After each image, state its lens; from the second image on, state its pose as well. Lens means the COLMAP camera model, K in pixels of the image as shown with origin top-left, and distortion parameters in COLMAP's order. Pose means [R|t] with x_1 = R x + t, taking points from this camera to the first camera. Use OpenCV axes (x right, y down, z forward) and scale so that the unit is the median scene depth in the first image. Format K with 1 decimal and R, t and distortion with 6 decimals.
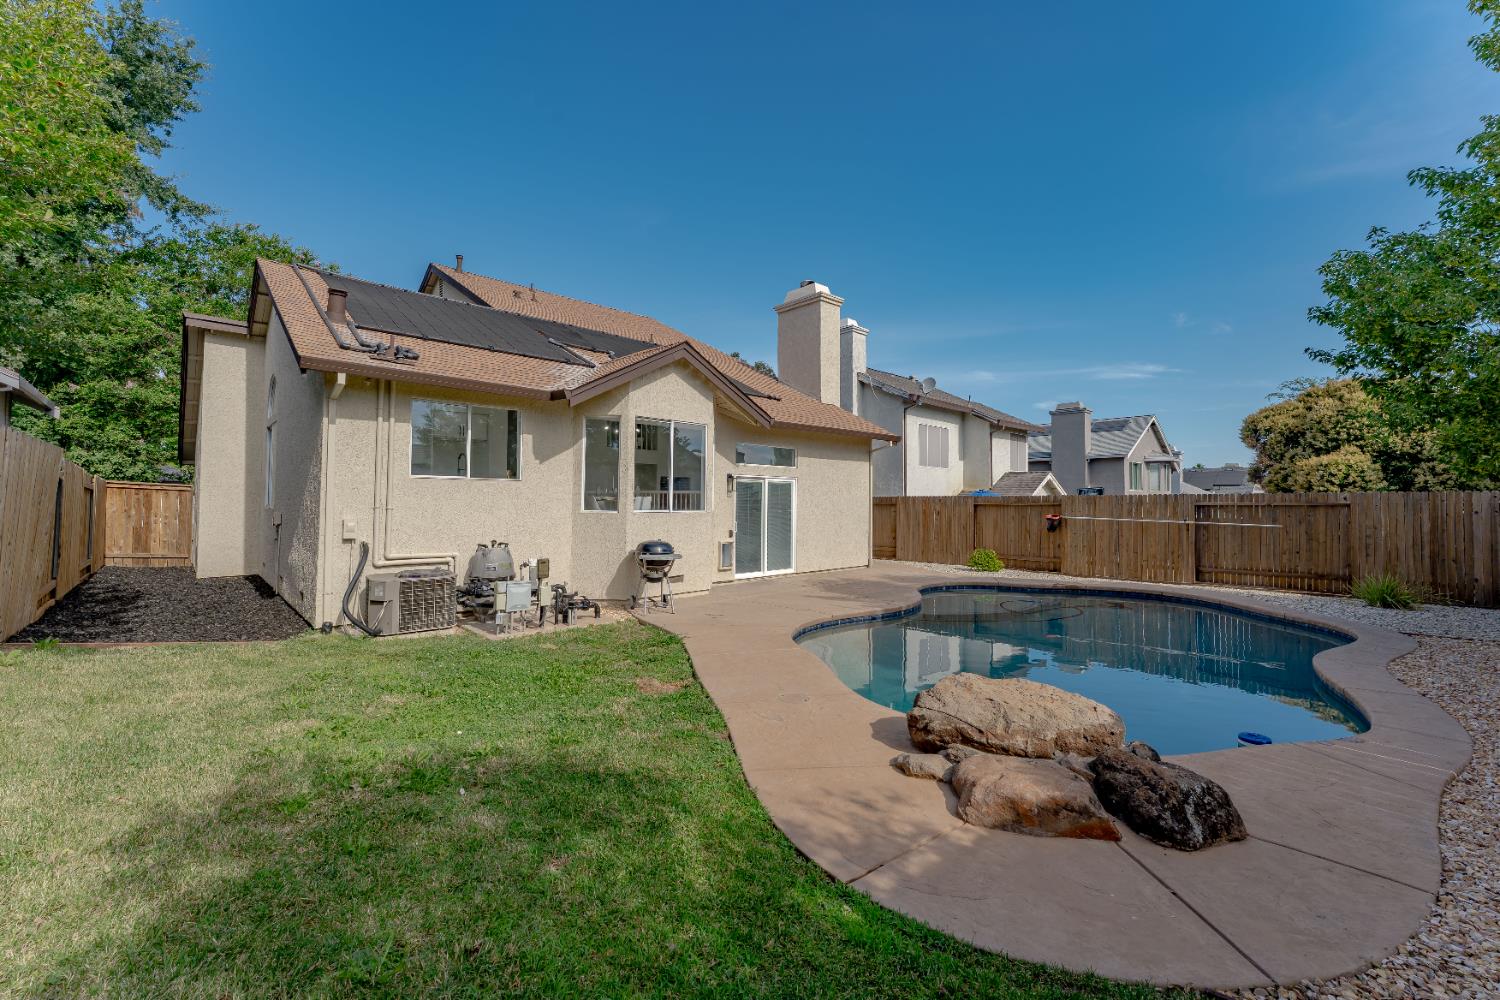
lens RADIAL K [[602.4, 0, 737.1], [0, 602.4, 499.9], [0, 0, 1]] dist [0.003062, 0.000179]
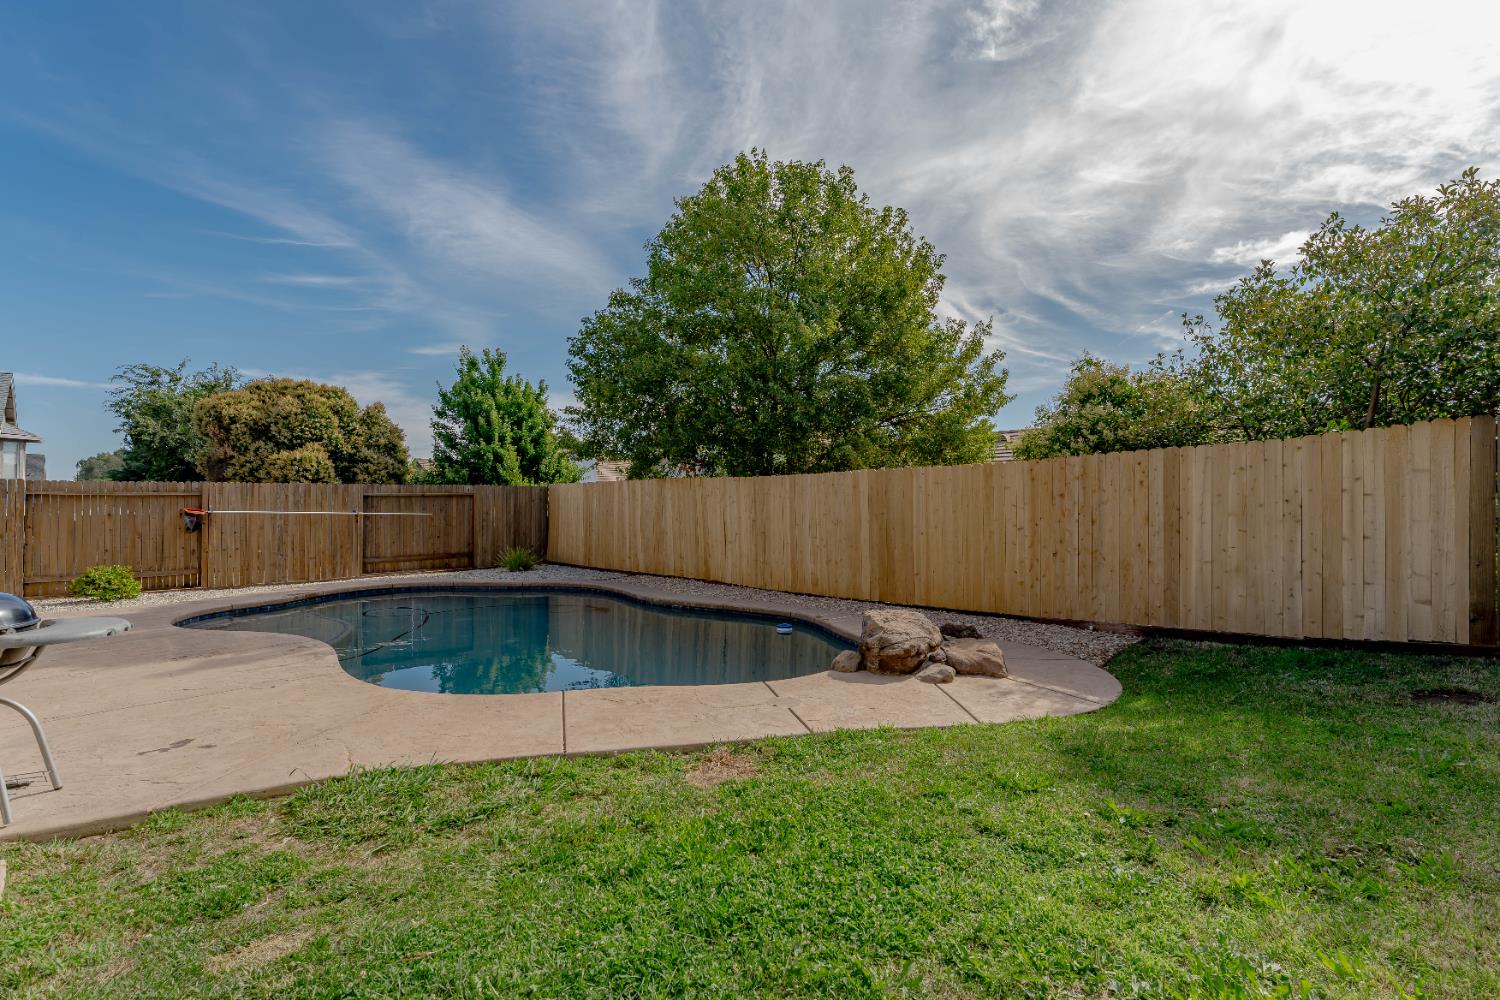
lens RADIAL K [[692.3, 0, 722.7], [0, 692.3, 500.4], [0, 0, 1]] dist [-0.001582, -0.001405]
pose [[-0.011420, -0.000157, 0.999935, -0.390468], [-0.003677, 0.999993, 0.000115, 0.015772], [-0.999928, -0.003676, -0.011421, 0.470705]]
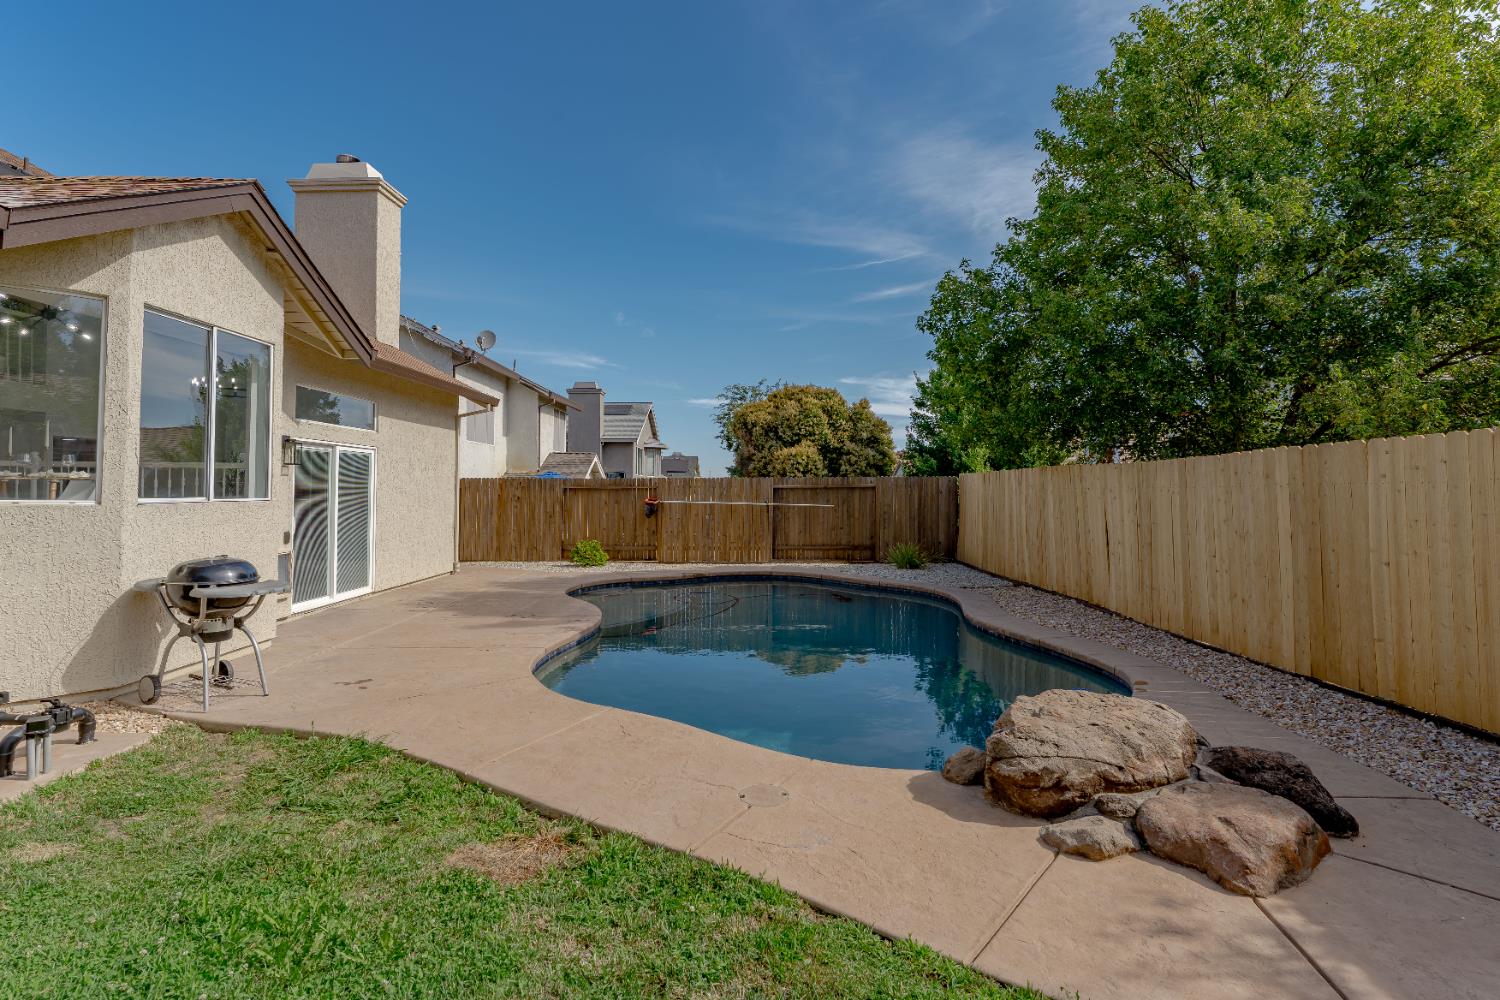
lens RADIAL K [[692.3, 0, 736.0], [0, 692.3, 488.0], [0, 0, 1]] dist [-0.001582, -0.001405]
pose [[0.710586, -0.002314, 0.703606, -0.156441], [-0.000610, 0.999992, 0.003905, 0.004432], [-0.703610, -0.003204, 0.710579, 0.191947]]
